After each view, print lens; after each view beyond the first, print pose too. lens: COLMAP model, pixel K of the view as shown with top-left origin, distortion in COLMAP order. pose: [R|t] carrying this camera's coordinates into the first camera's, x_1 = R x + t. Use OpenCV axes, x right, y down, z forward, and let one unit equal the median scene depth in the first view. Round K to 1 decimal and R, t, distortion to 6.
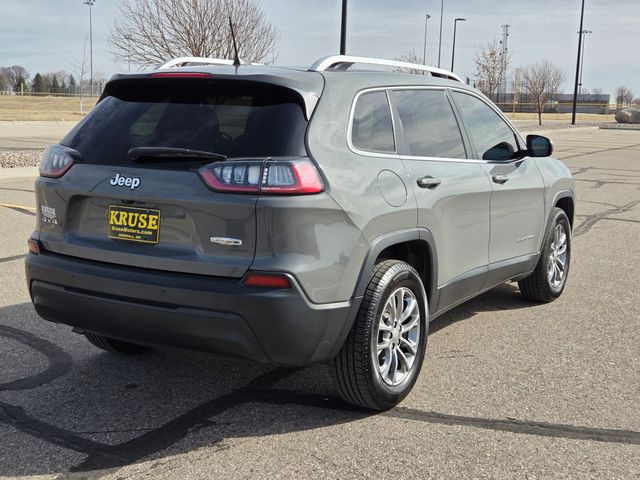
lens RADIAL K [[860.0, 0, 318.5], [0, 860.0, 213.8], [0, 0, 1]] dist [0.073169, 0.000000]
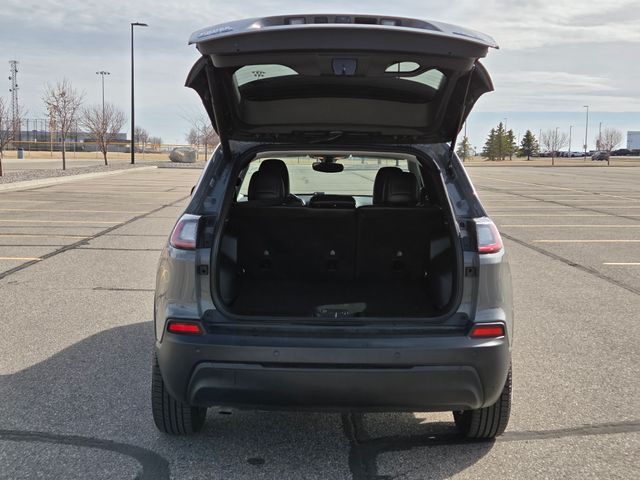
lens RADIAL K [[860.0, 0, 323.9], [0, 860.0, 210.7], [0, 0, 1]] dist [0.073169, 0.000000]
pose [[0.854087, -0.043405, 0.518317, -0.736146], [0.067789, 0.997301, -0.028186, -0.054326], [-0.515694, 0.059210, 0.854724, 0.136525]]
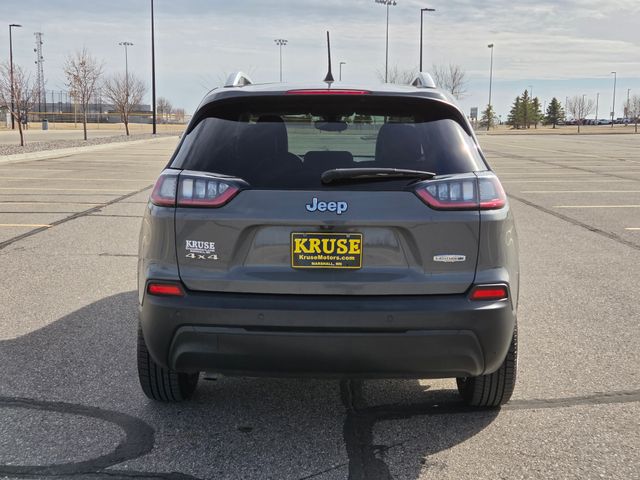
lens RADIAL K [[860.0, 0, 320.9], [0, 860.0, 216.0], [0, 0, 1]] dist [0.073169, 0.000000]
pose [[0.869601, -0.066383, 0.489273, -0.668669], [0.070684, 0.997452, 0.009702, -0.035002], [-0.488670, 0.026147, 0.872077, 0.177181]]
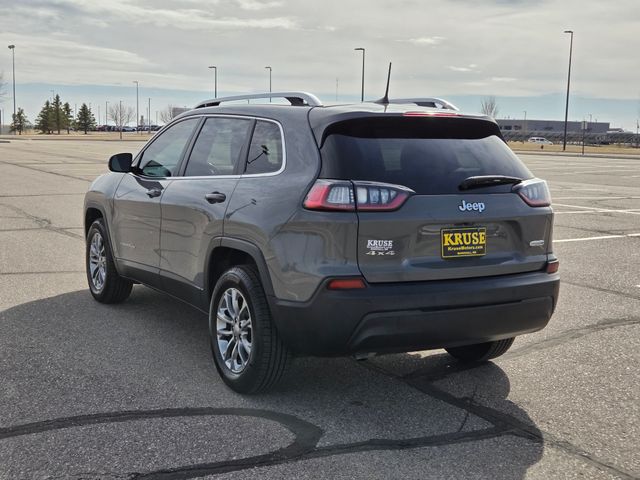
lens RADIAL K [[860.0, 0, 308.4], [0, 860.0, 221.3], [0, 0, 1]] dist [0.073169, 0.000000]
pose [[0.486157, -0.096926, 0.868480, -1.319061], [0.096613, 0.993699, 0.056819, -0.102768], [-0.868514, 0.056284, 0.492458, 0.593578]]
